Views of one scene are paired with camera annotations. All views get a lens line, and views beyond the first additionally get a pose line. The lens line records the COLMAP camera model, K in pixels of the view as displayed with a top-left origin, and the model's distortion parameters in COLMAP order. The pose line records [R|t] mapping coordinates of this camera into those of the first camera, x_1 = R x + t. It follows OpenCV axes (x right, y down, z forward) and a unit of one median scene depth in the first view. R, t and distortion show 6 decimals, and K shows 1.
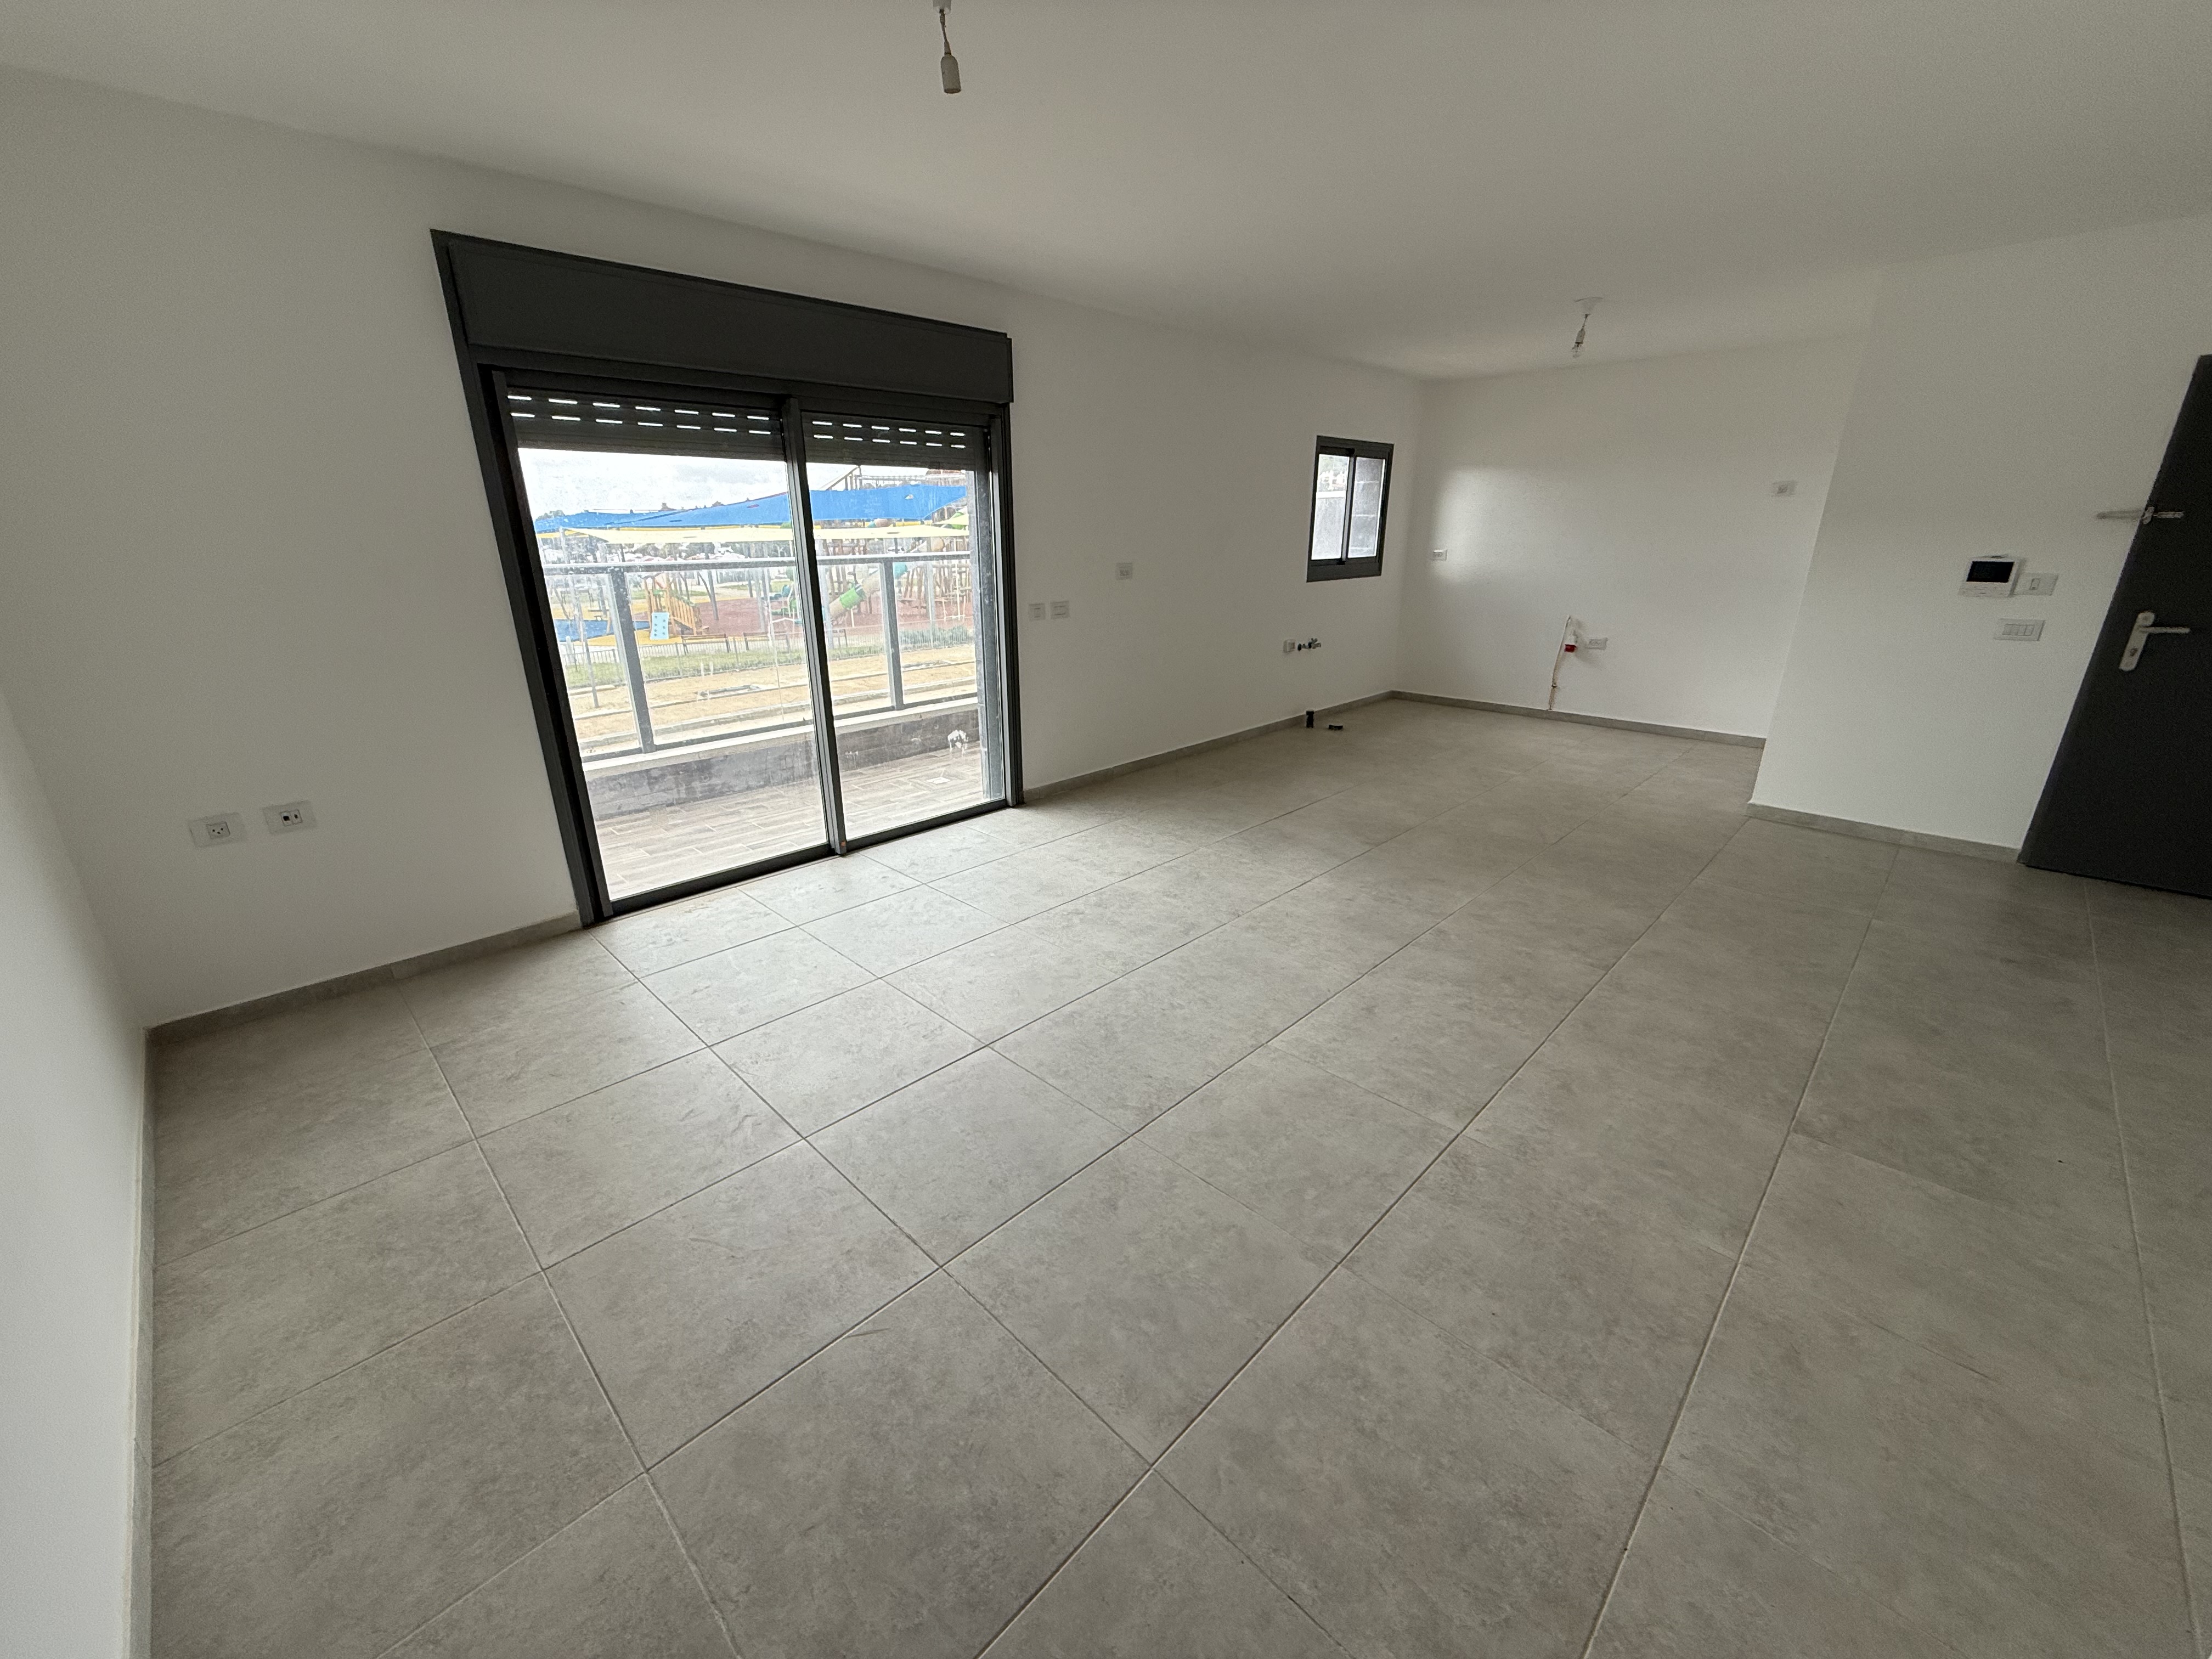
lens RADIAL K [[891.6, 0, 1094.5], [0, 891.6, 809.6], [0, 0, 1]] dist [0.000762, -0.000608]
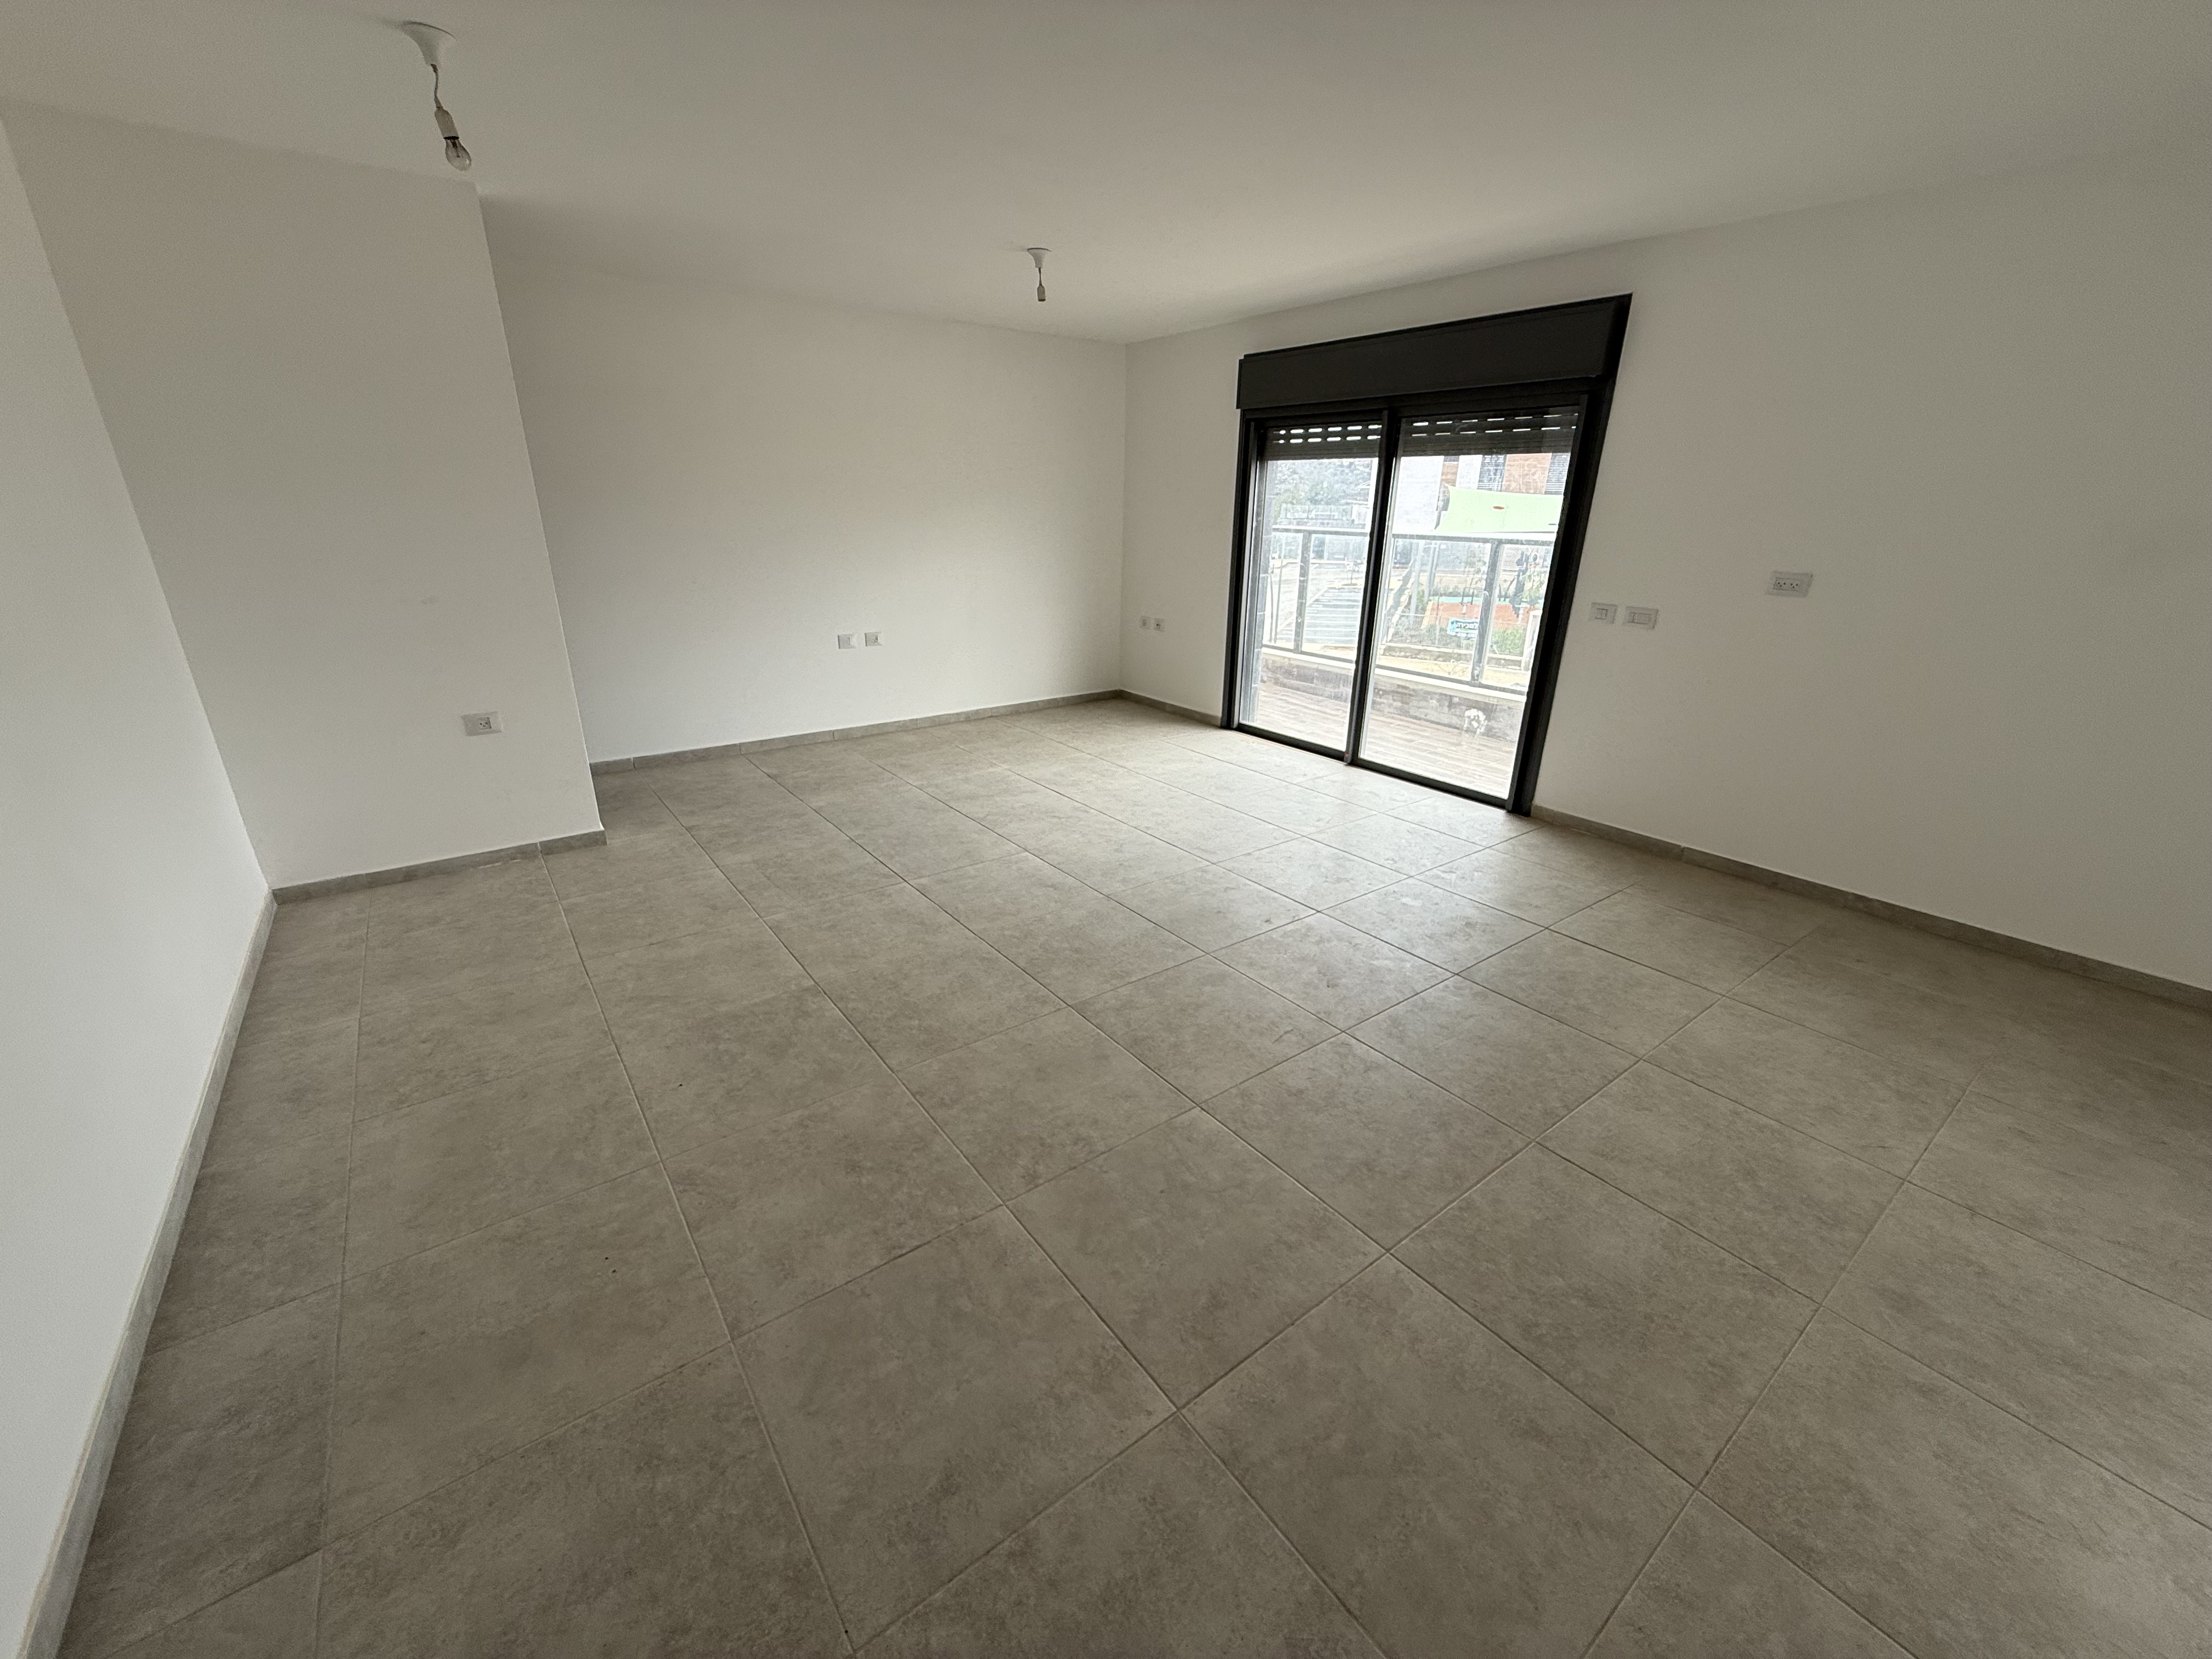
lens RADIAL K [[872.3, 0, 1101.8], [0, 872.3, 817.8], [0, 0, 1]] dist [0.000532, -0.000230]
pose [[-0.141113, 0.345397, -0.927787, 1.287446], [-0.311838, 0.873950, 0.372784, -0.320168], [0.939598, 0.341924, -0.015617, 0.942343]]
